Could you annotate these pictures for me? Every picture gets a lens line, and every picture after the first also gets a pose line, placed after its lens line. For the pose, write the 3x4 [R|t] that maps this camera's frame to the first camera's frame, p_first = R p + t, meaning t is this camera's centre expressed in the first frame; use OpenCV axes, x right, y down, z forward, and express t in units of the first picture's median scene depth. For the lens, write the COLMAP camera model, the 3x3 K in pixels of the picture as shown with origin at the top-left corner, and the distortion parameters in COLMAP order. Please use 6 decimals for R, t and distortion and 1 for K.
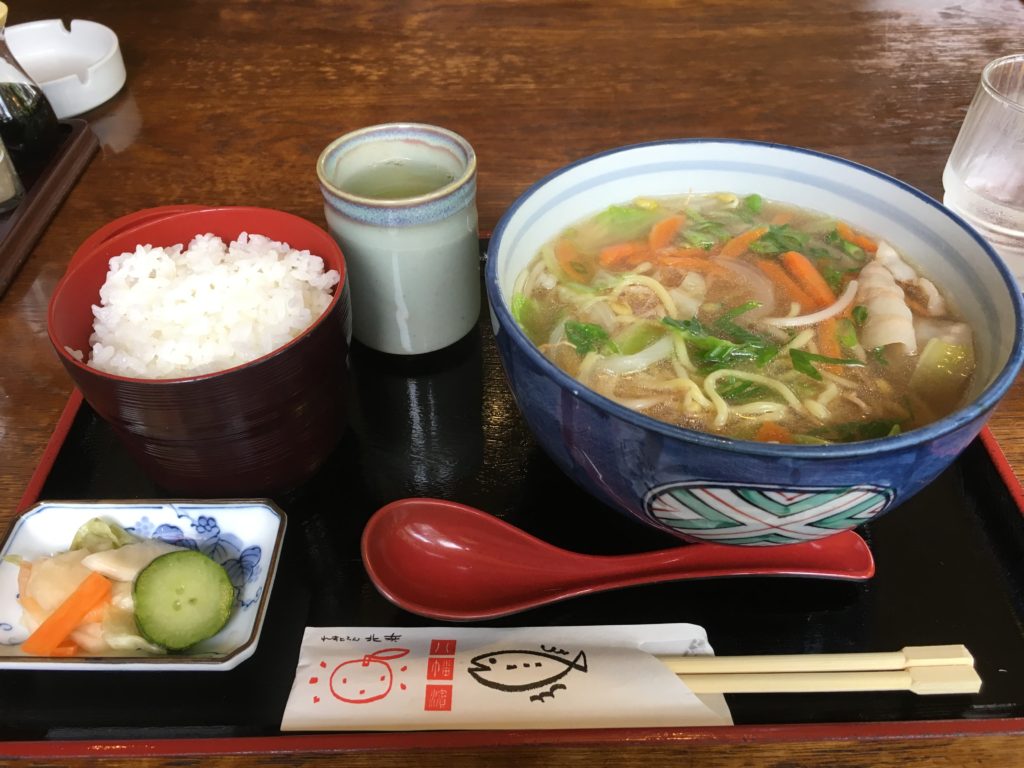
lens RADIAL K [[915.1, 0, 507.6], [0, 915.1, 382.6], [0, 0, 1]] dist [0.054490, -0.094199]
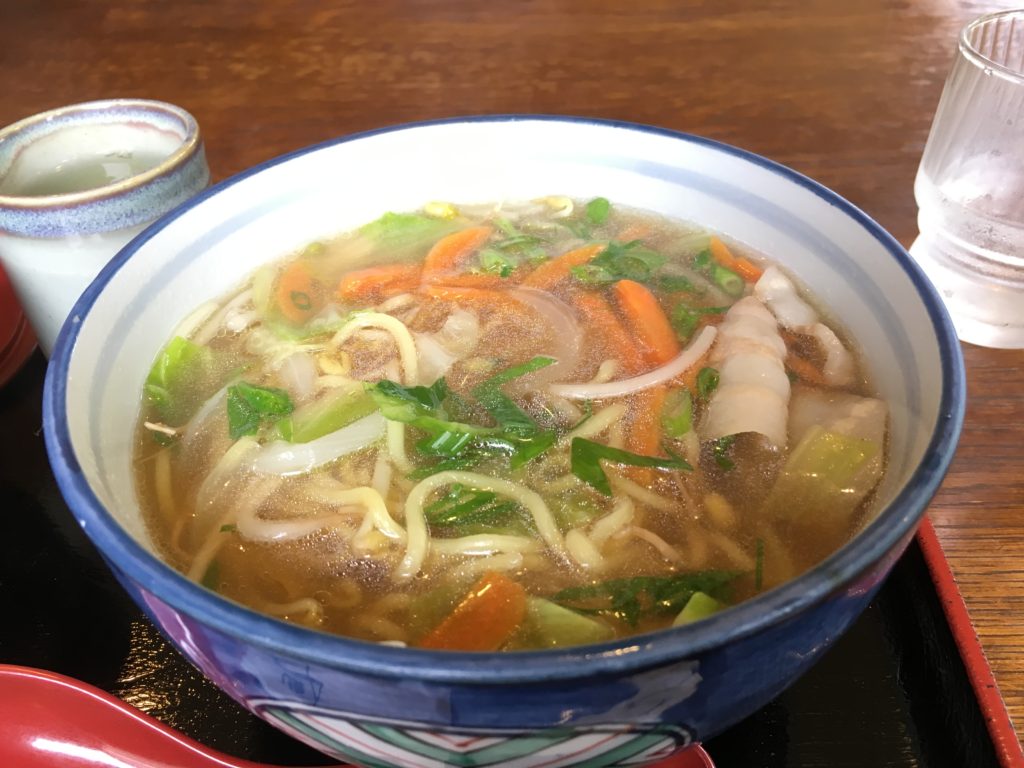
lens RADIAL K [[915.1, 0, 511.3], [0, 915.1, 378.4], [0, 0, 1]] dist [0.054490, -0.094199]
pose [[0.997456, 0.016703, -0.069305, 0.267977], [-0.020110, 0.998608, -0.048751, -0.039375], [0.068394, 0.050021, 0.996404, 0.347406]]
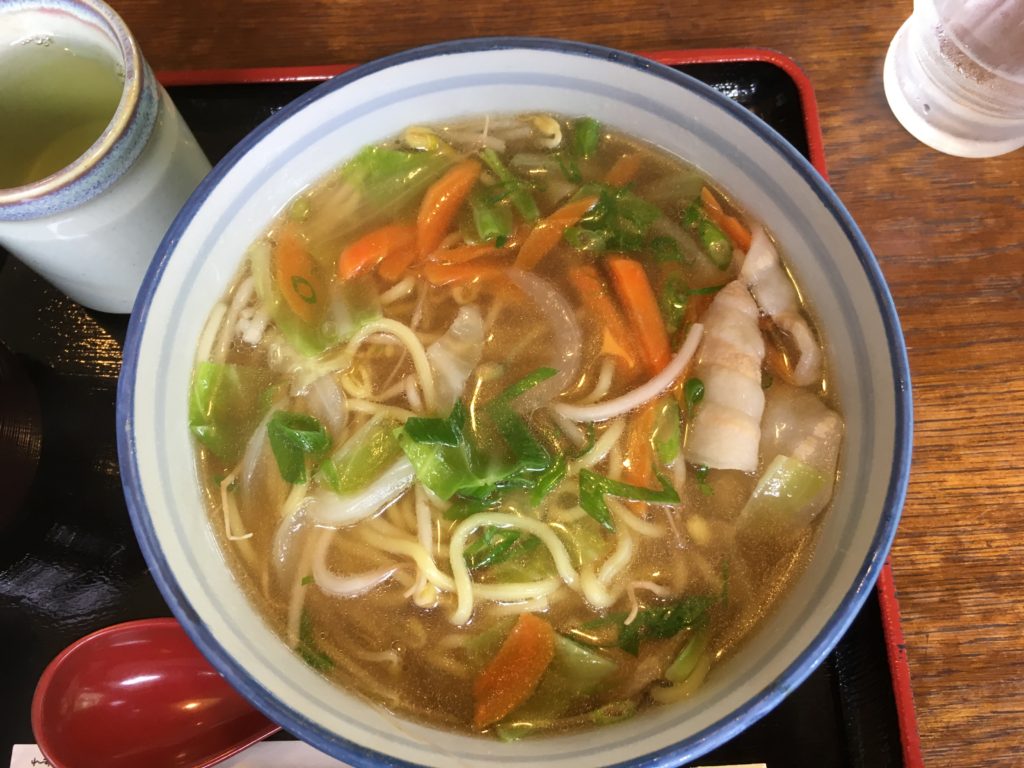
lens RADIAL K [[915.1, 0, 517.3], [0, 915.1, 387.3], [0, 0, 1]] dist [0.054490, -0.094199]
pose [[0.999673, -0.024623, 0.006959, 0.222002], [0.017684, 0.861393, 0.507631, -0.393770], [-0.018494, -0.507341, 0.861547, 0.369311]]
